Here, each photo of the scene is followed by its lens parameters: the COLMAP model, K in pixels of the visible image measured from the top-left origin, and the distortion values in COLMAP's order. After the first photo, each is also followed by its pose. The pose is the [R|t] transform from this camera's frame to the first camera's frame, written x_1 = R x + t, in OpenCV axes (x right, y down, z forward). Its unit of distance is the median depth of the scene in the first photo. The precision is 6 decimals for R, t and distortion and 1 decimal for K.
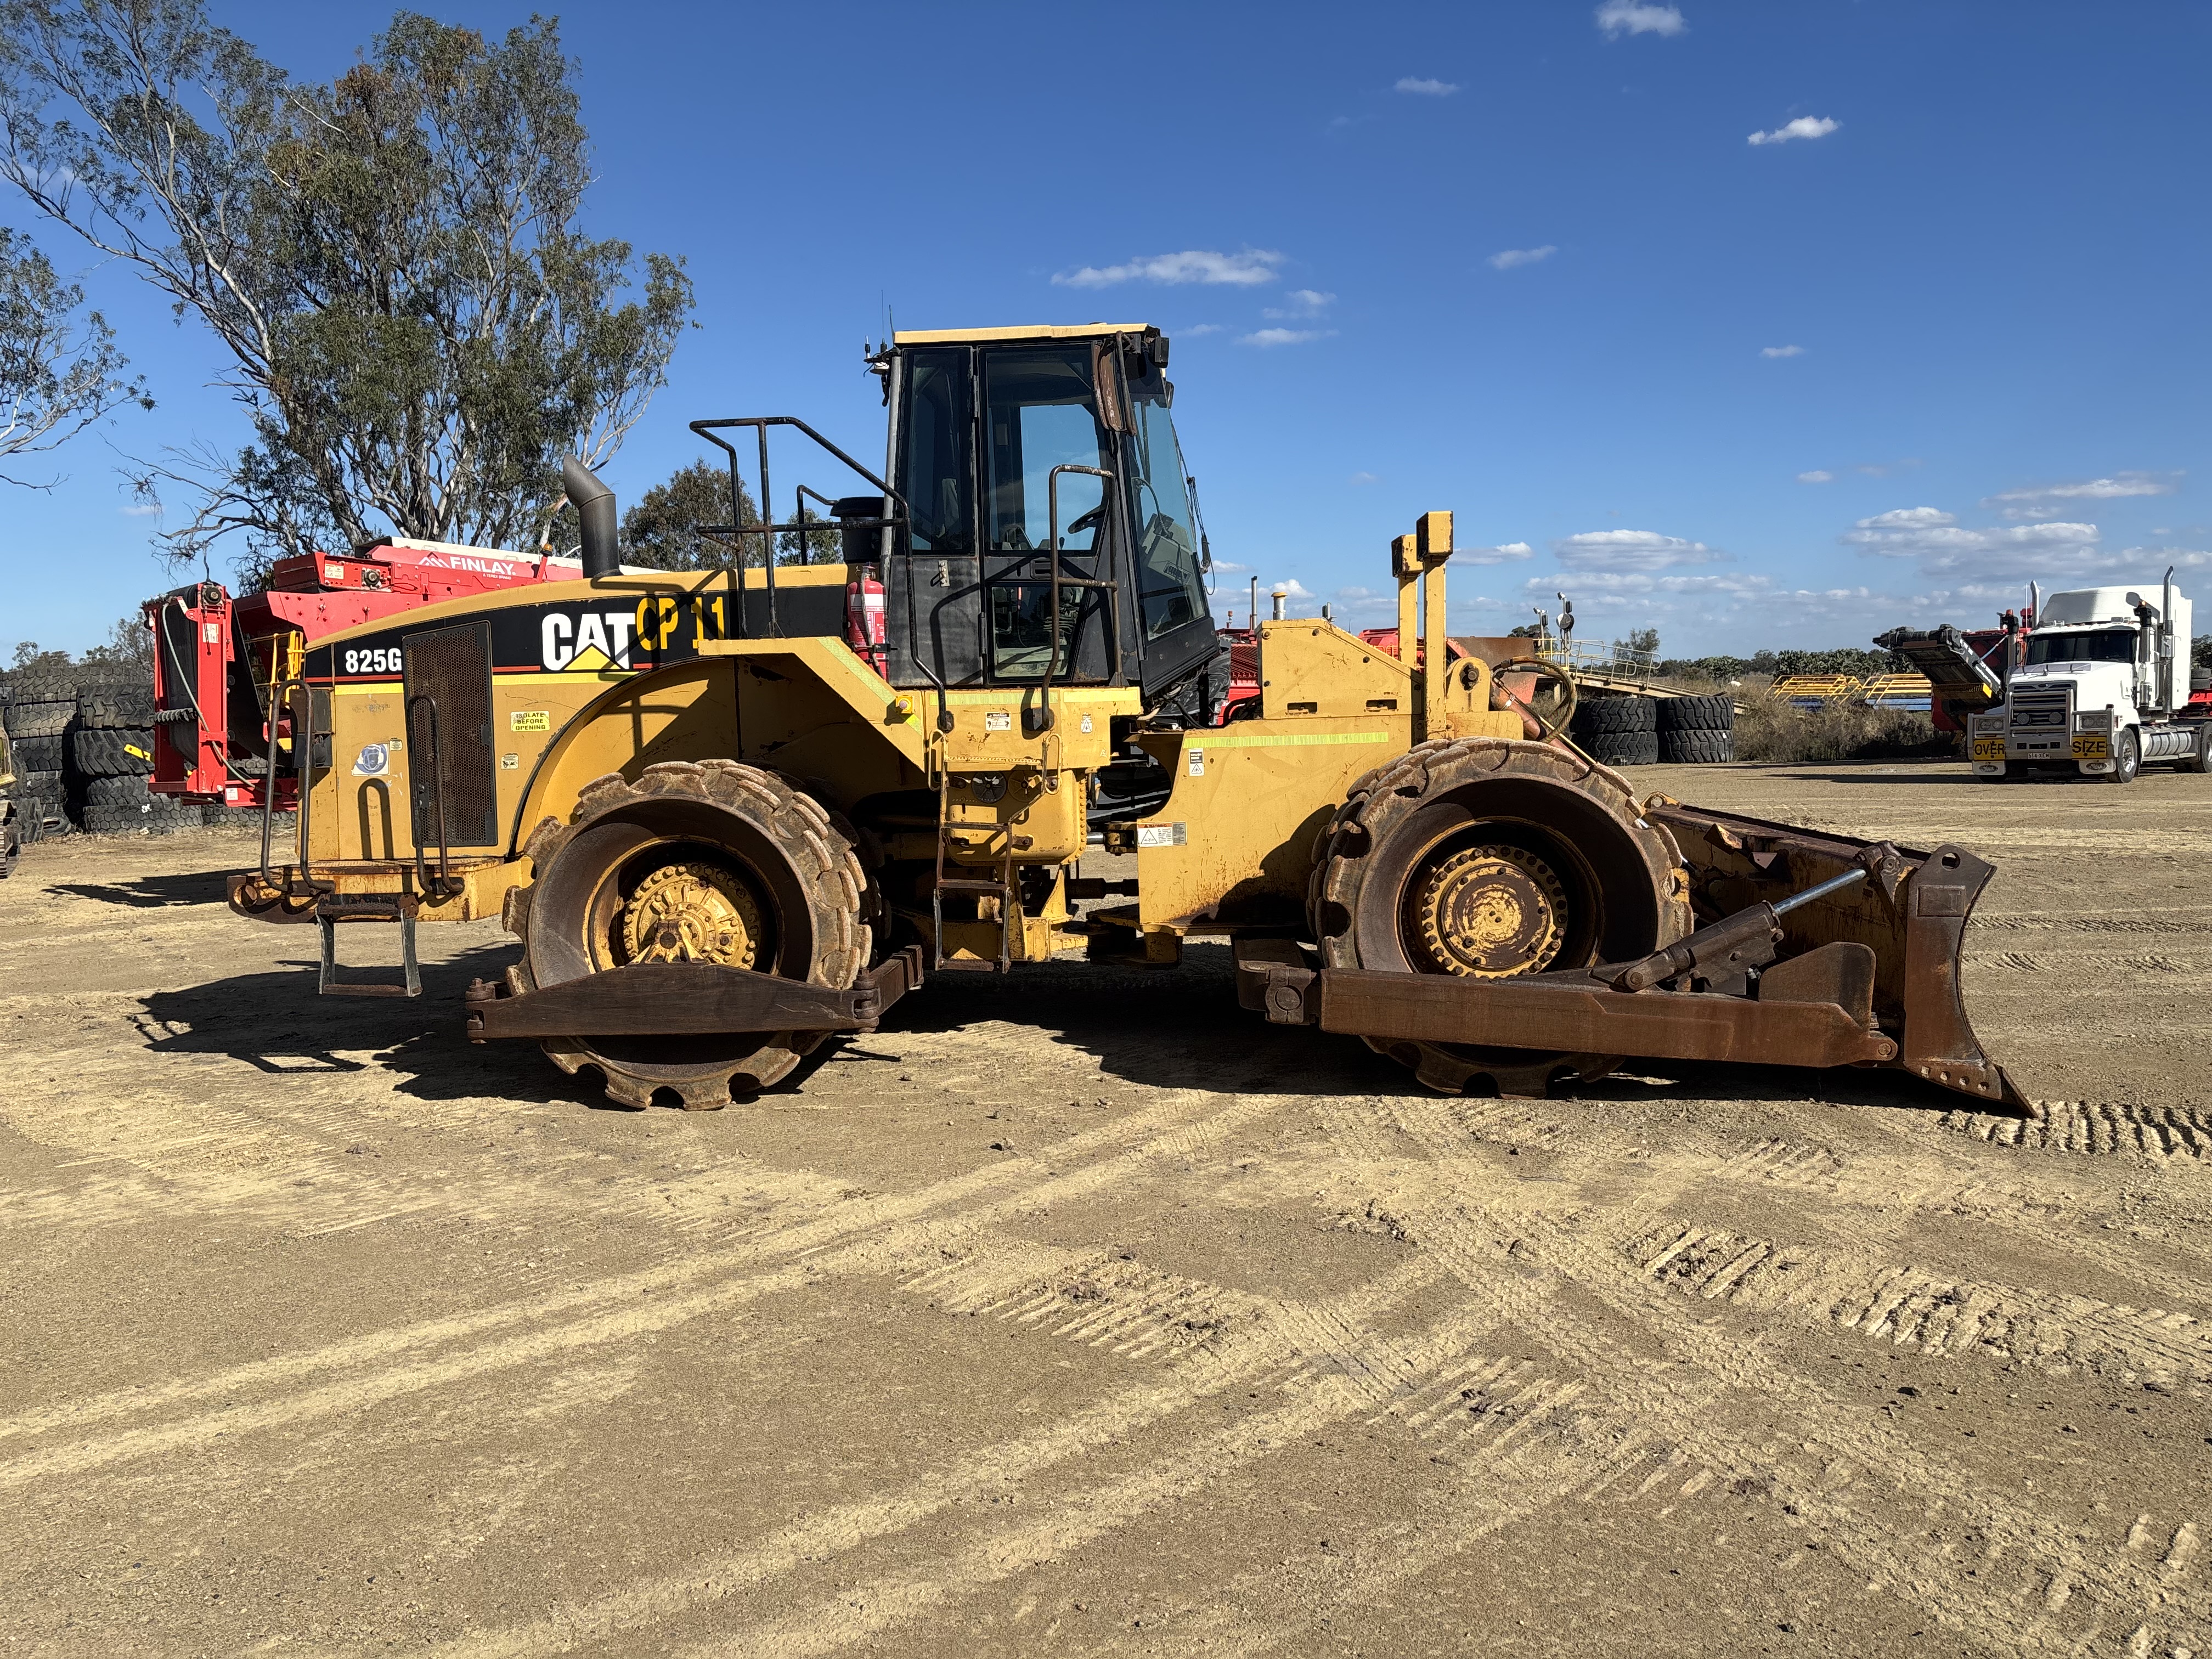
lens RADIAL K [[1664.7, 0, 1104.2], [0, 1664.7, 839.9], [0, 0, 1]] dist [0.052575, -0.051927]
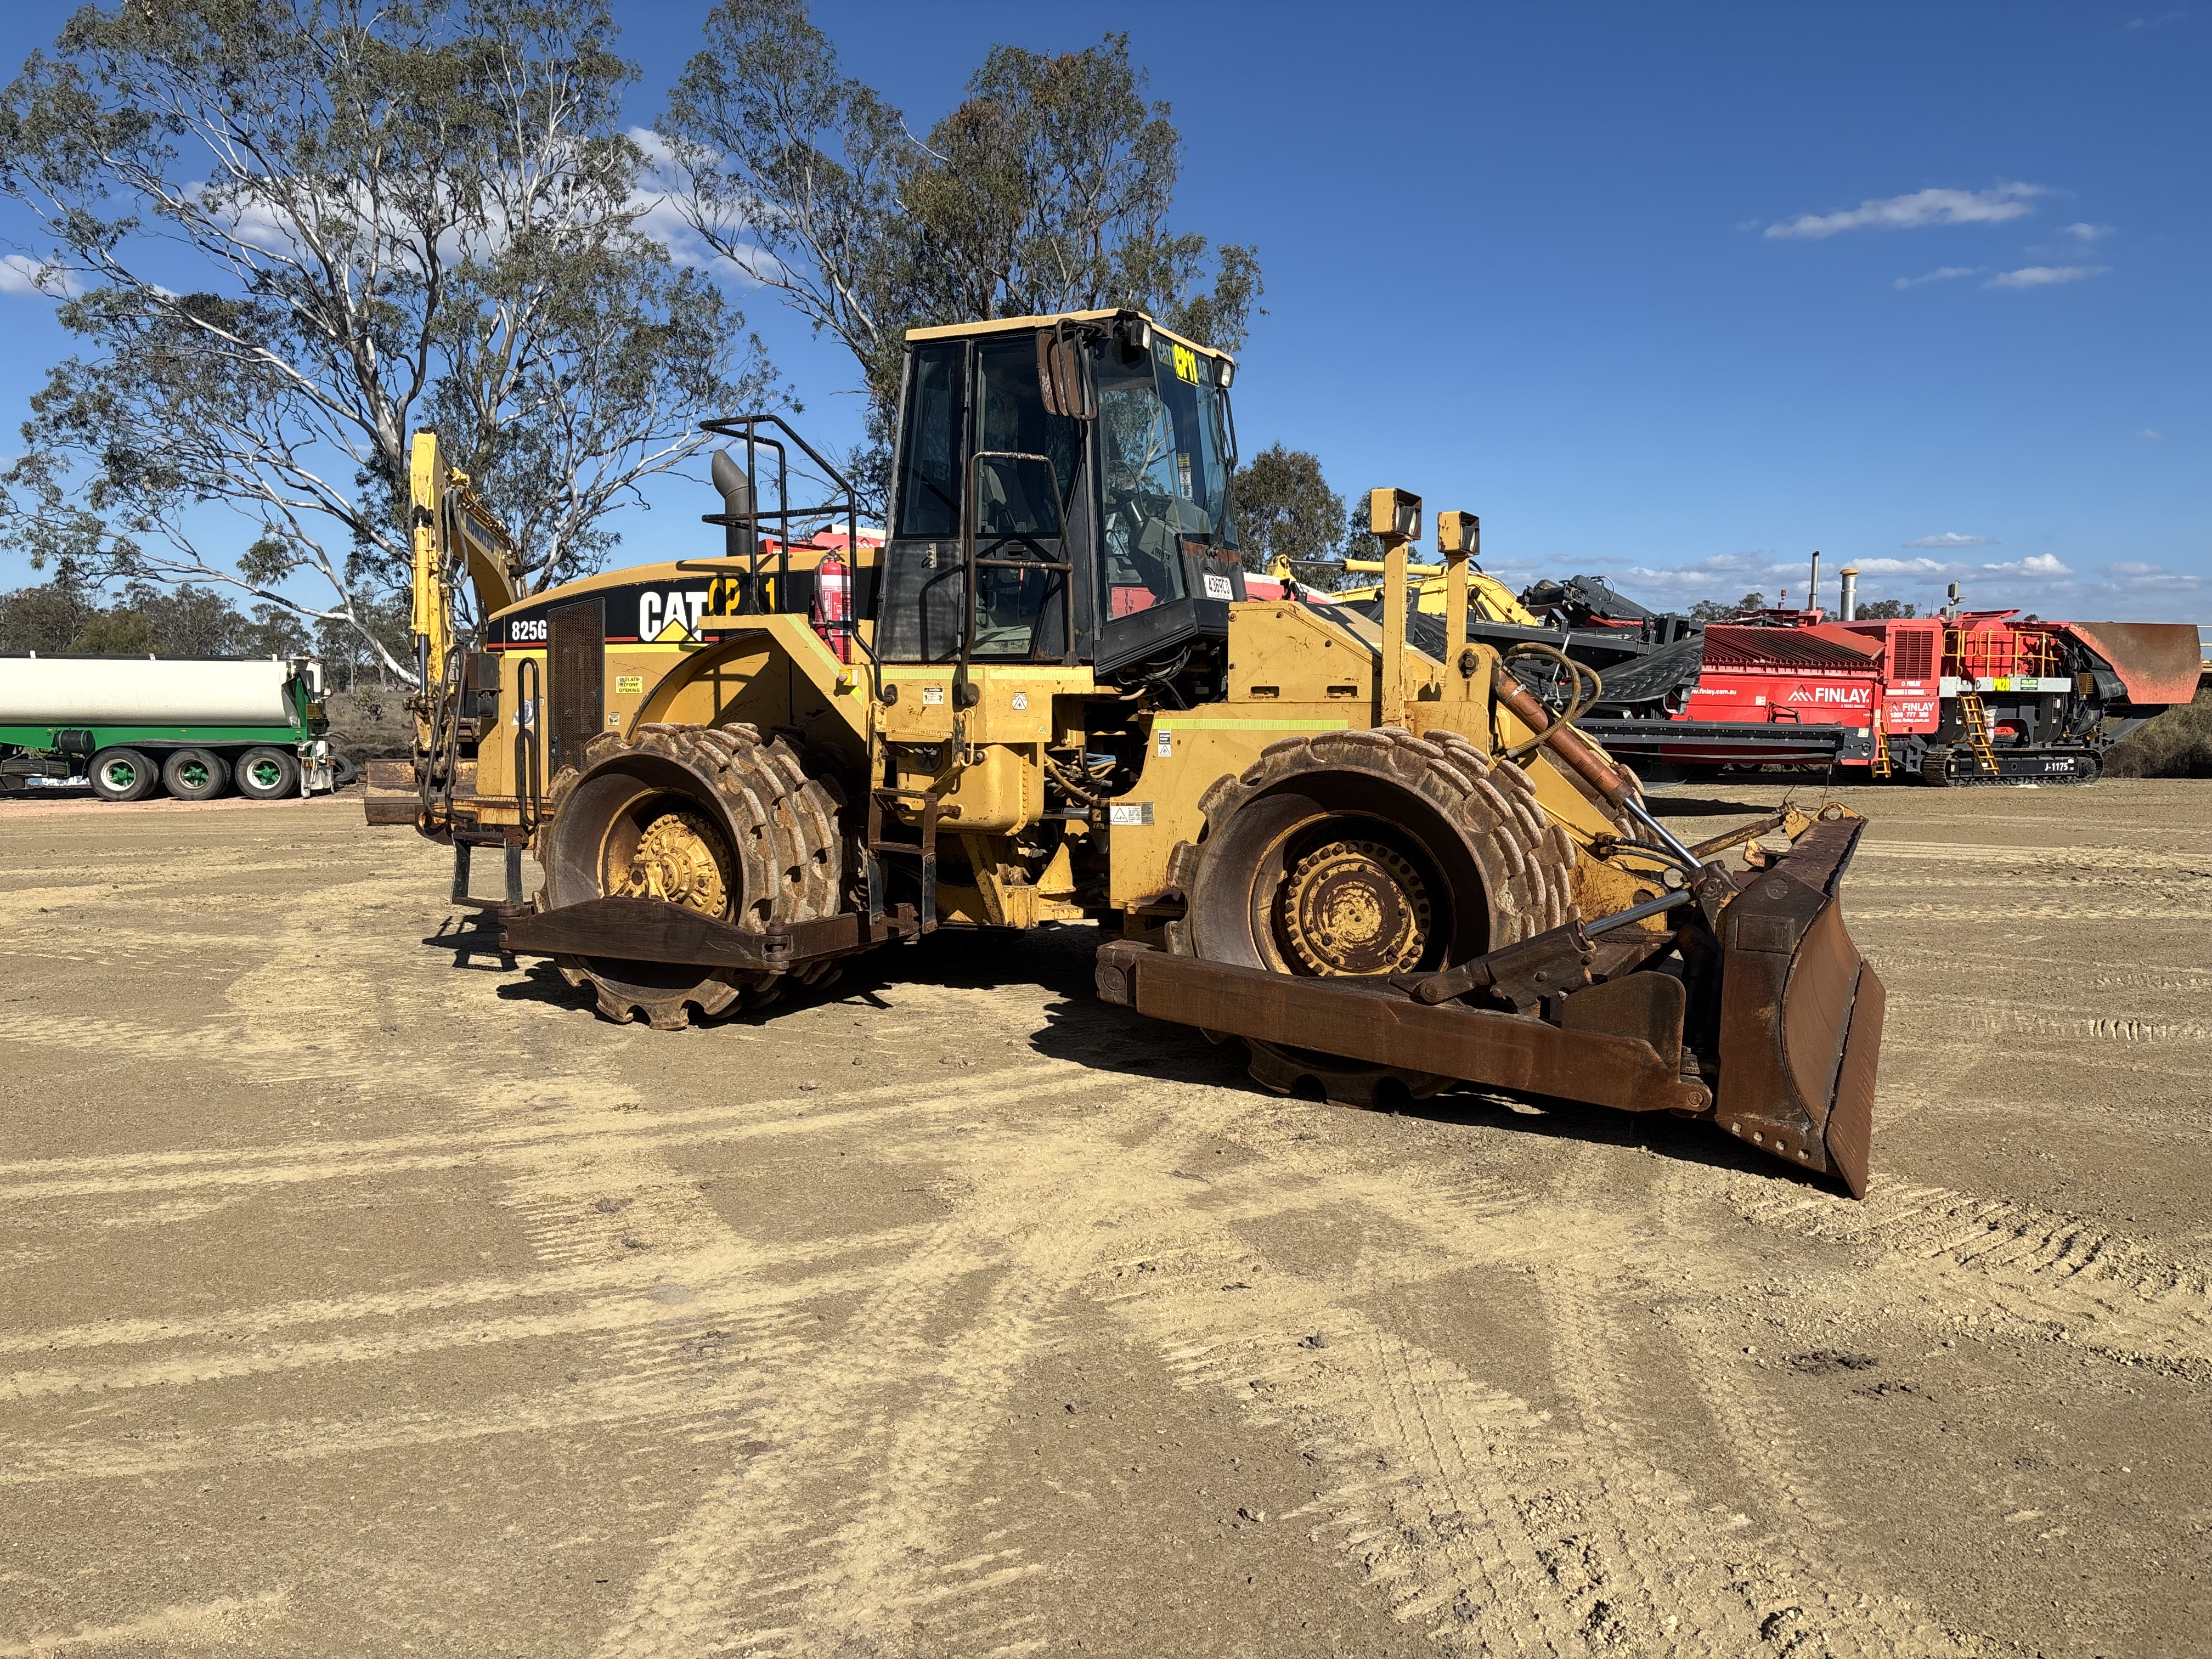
lens RADIAL K [[1664.7, 0, 1082.1], [0, 1664.7, 830.1], [0, 0, 1]] dist [0.052575, -0.051927]
pose [[0.919225, 0.060295, -0.389088, 0.389550], [-0.057617, 0.998166, 0.018560, -0.009626], [0.389493, 0.005357, 0.921014, 0.054244]]
